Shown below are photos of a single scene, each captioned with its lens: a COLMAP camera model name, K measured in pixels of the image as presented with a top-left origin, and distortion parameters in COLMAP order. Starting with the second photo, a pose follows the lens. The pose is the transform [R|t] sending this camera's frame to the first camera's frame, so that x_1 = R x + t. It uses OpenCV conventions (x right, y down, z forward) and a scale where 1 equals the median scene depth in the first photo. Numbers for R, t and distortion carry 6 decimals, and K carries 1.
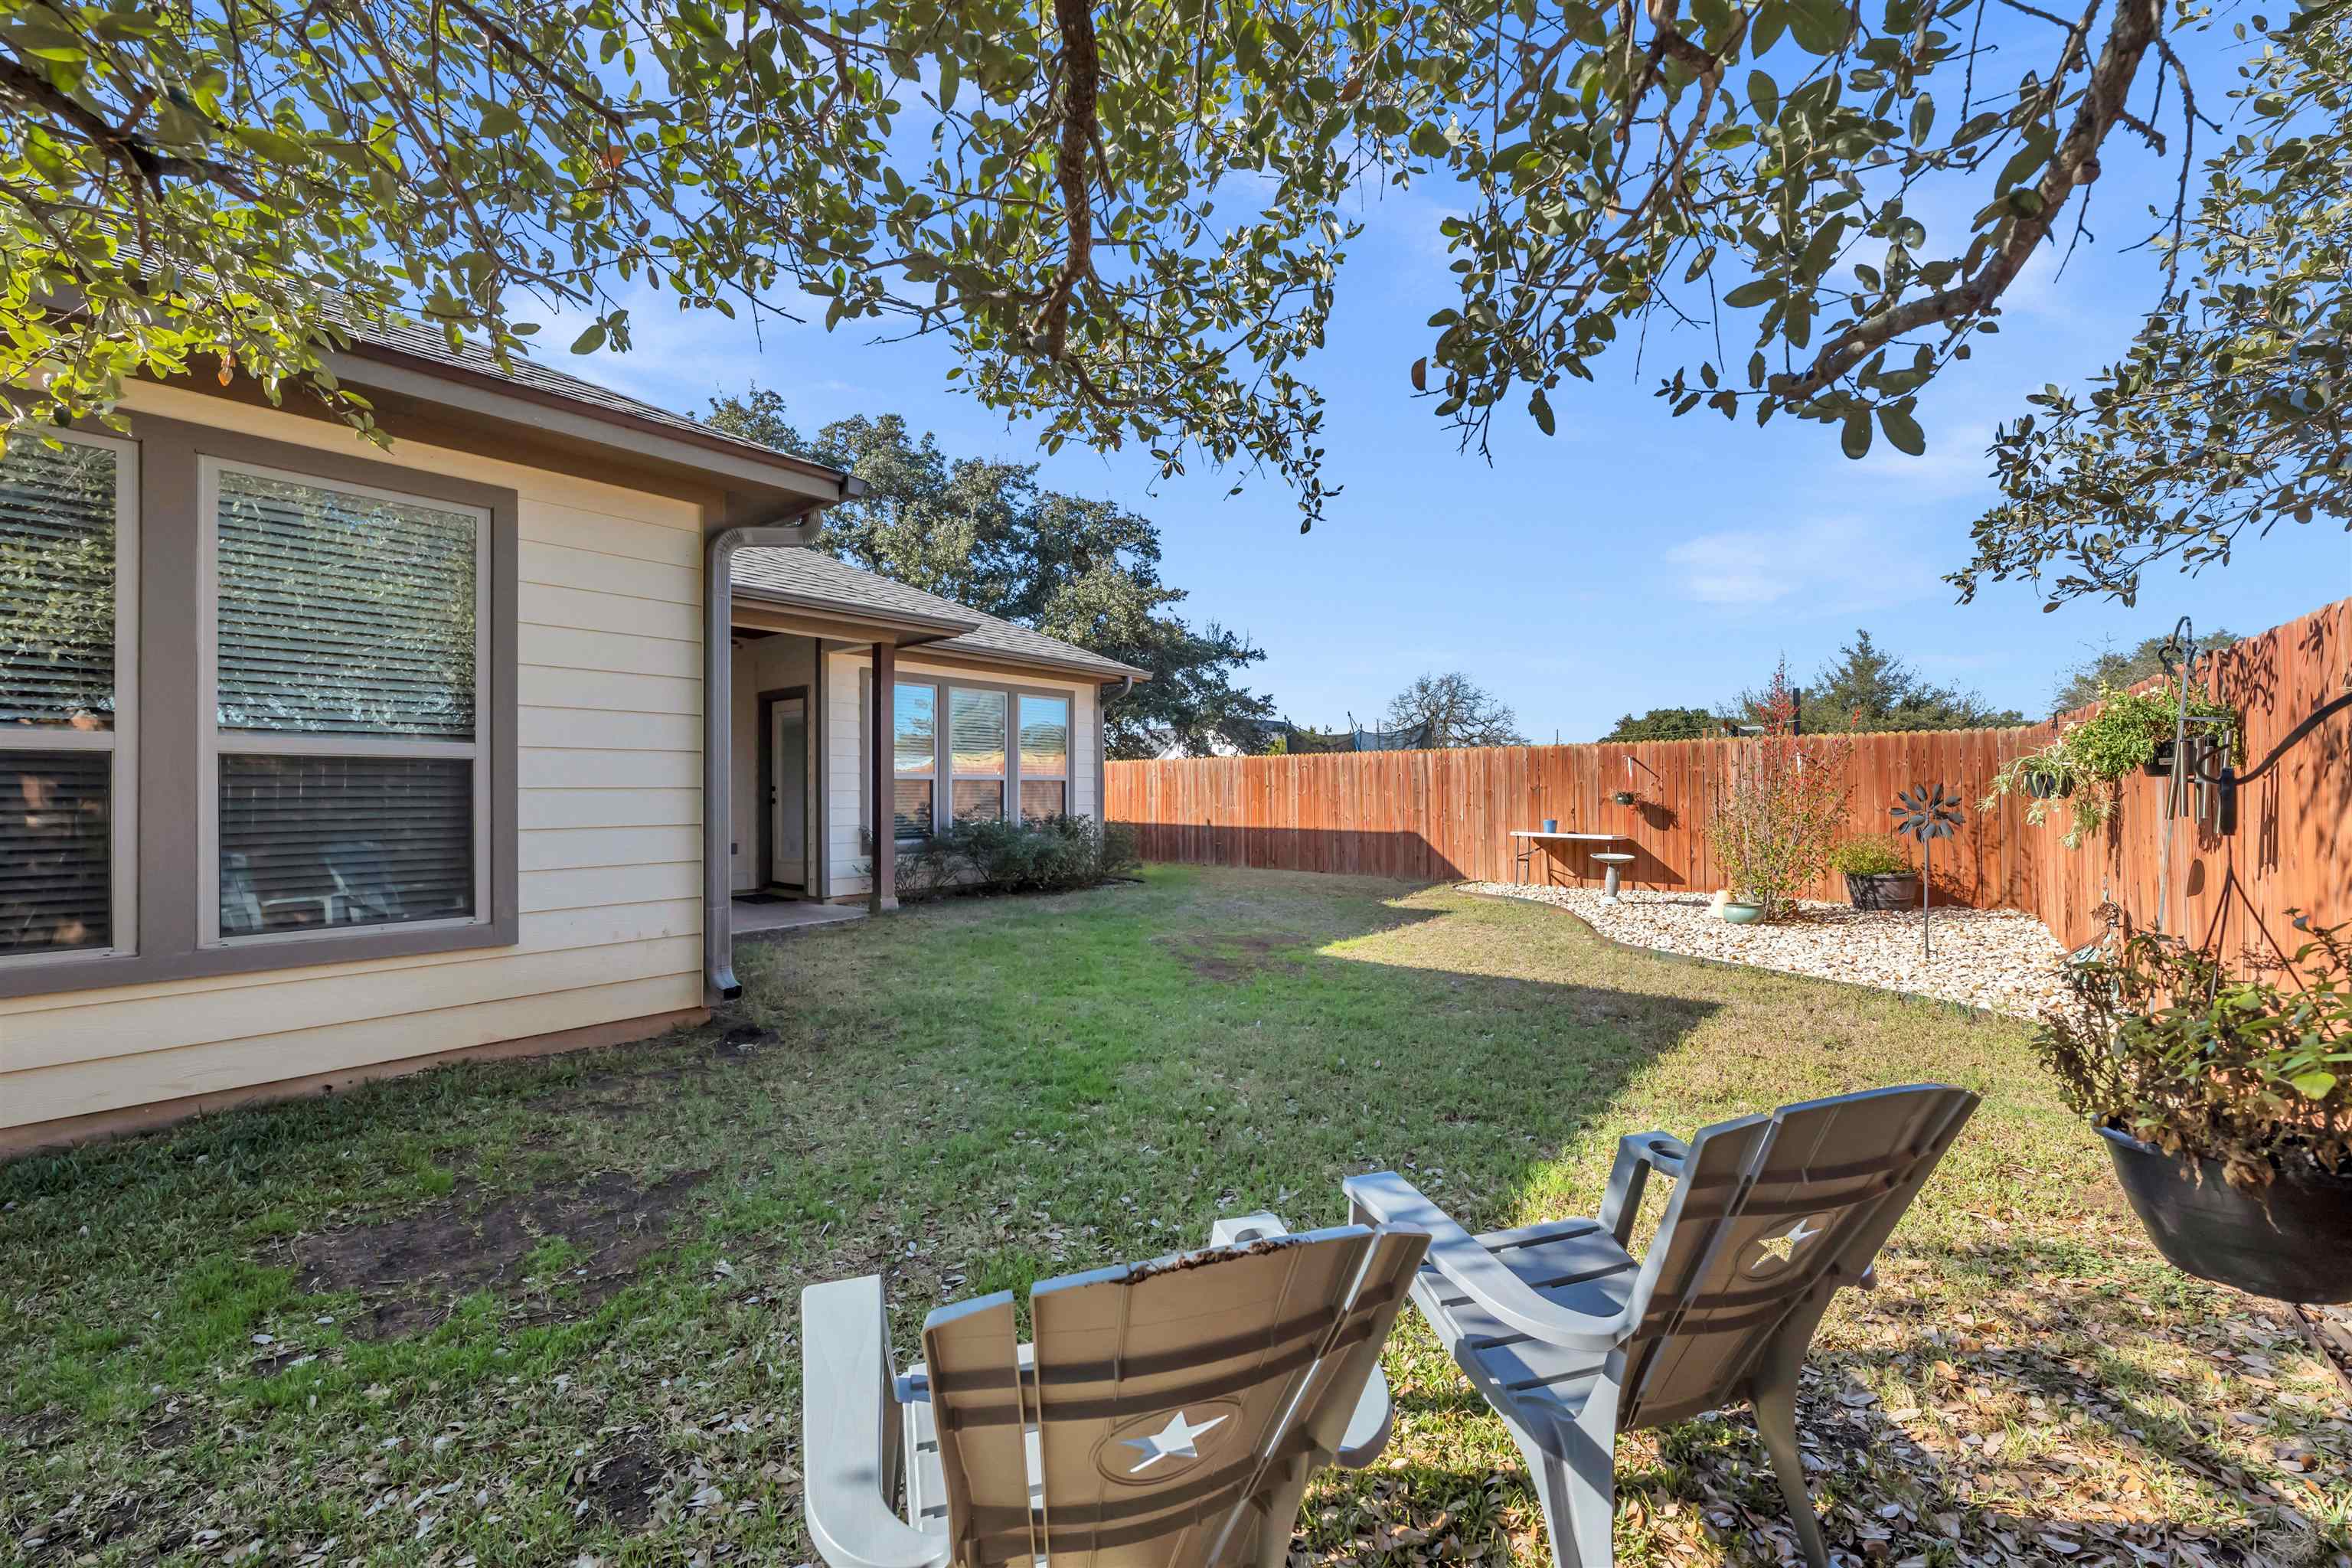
lens RADIAL K [[928.8, 0, 1173.5], [0, 928.8, 786.7], [0, 0, 1]] dist [-0.010701, 0.000192]
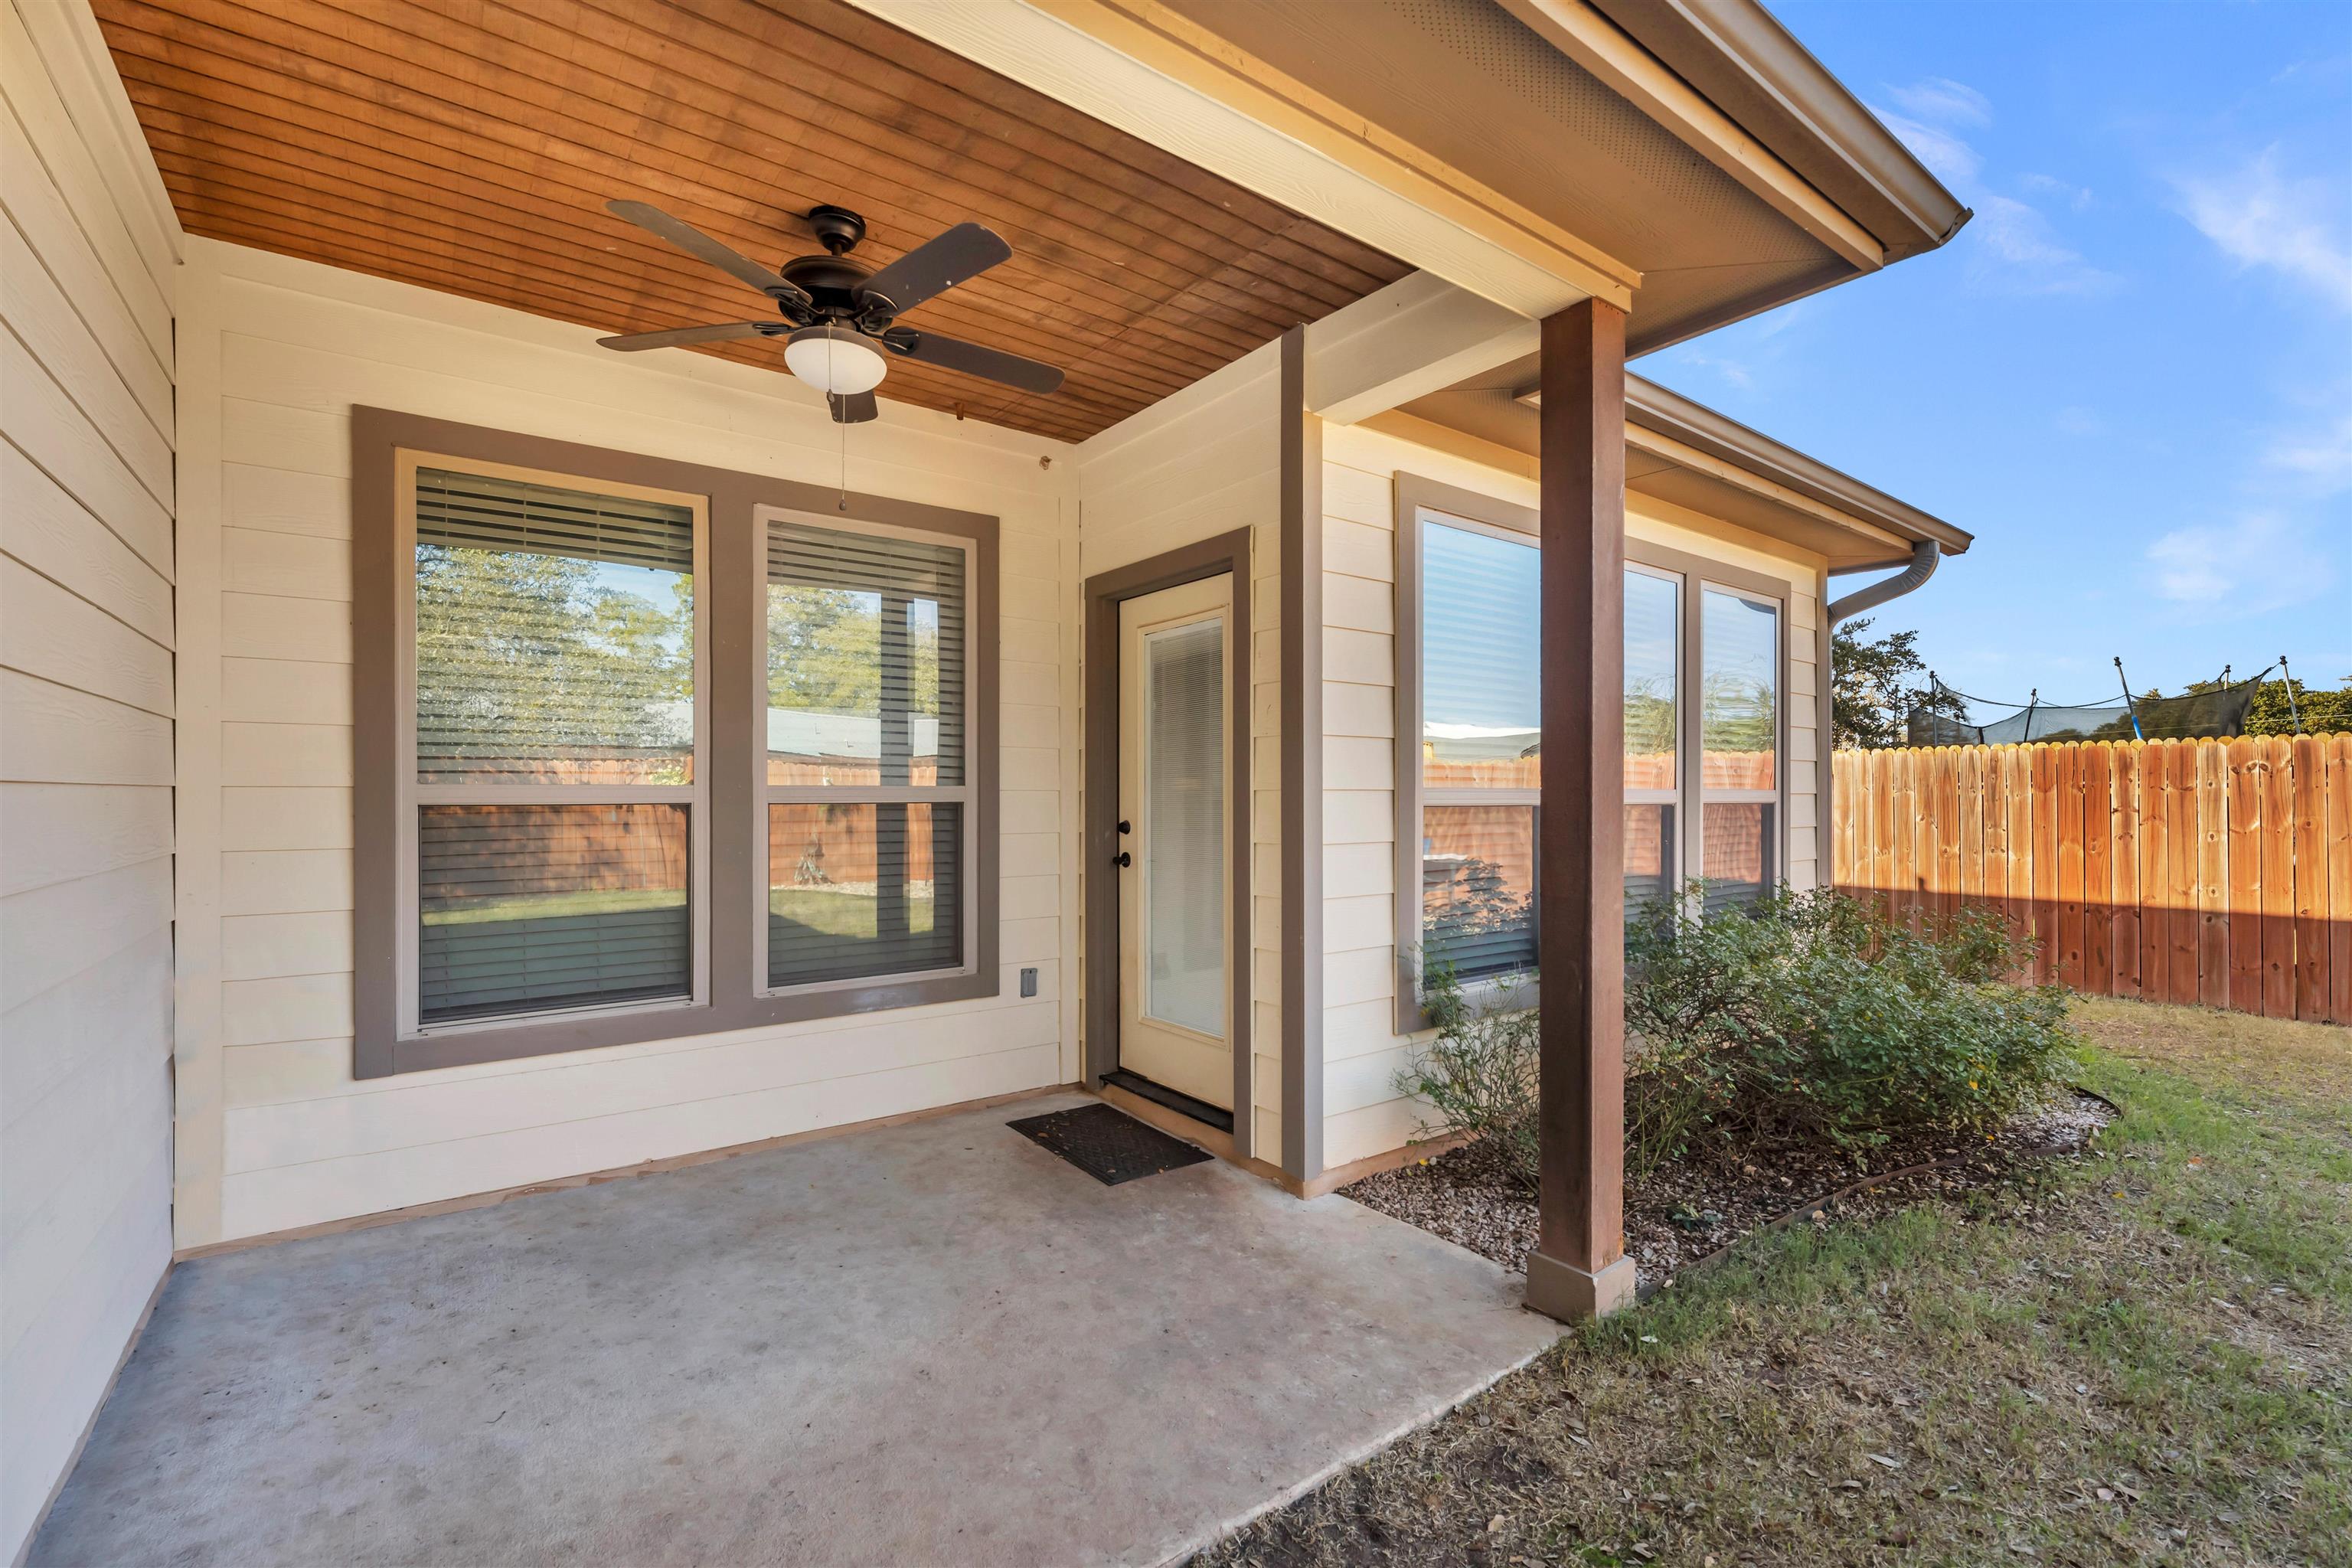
lens RADIAL K [[1023.8, 0, 1176.4], [0, 1023.8, 786.5], [0, 0, 1]] dist [0.000168, 0.000000]
pose [[0.970554, -0.000332, -0.240885, -0.307225], [-0.000699, 0.999991, -0.004192, -0.013130], [0.240884, 0.004237, 0.970545, 0.588154]]
